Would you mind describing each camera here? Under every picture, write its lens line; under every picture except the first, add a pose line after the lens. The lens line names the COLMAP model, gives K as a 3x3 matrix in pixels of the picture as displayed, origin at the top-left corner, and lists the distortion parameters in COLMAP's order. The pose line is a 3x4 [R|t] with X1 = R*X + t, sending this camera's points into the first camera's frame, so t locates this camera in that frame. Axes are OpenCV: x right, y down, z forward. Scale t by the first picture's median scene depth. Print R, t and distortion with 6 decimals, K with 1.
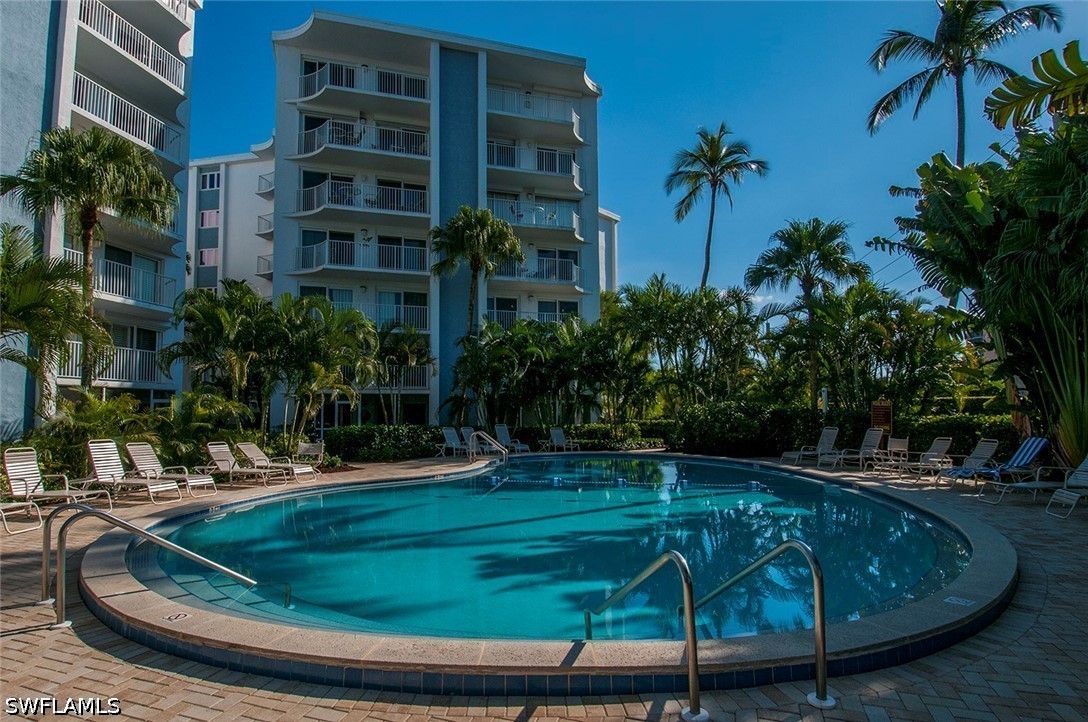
lens RADIAL K [[554.7, 0, 539.0], [0, 554.7, 381.6], [0, 0, 1]] dist [0.034557, -0.039549]
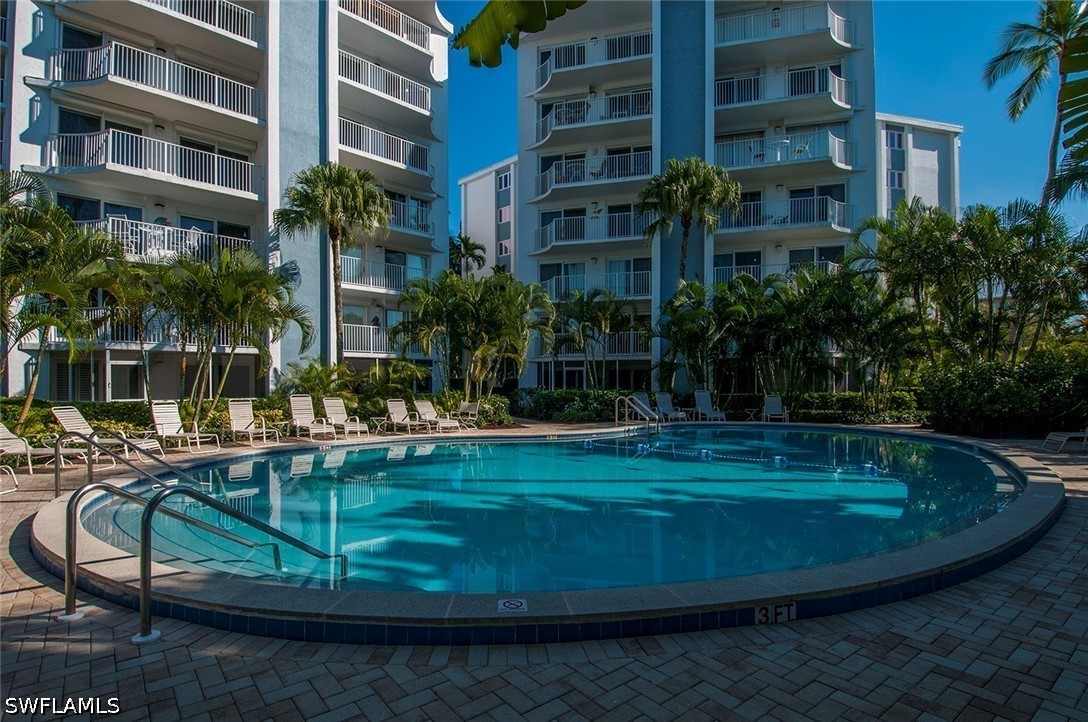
lens RADIAL K [[554.7, 0, 539.0], [0, 554.7, 381.6], [0, 0, 1]] dist [0.034557, -0.039549]
pose [[0.849009, 0.002077, -0.528375, 0.148389], [0.027875, 0.998424, 0.048714, 0.007056], [0.527643, -0.056087, 0.847613, 0.049503]]
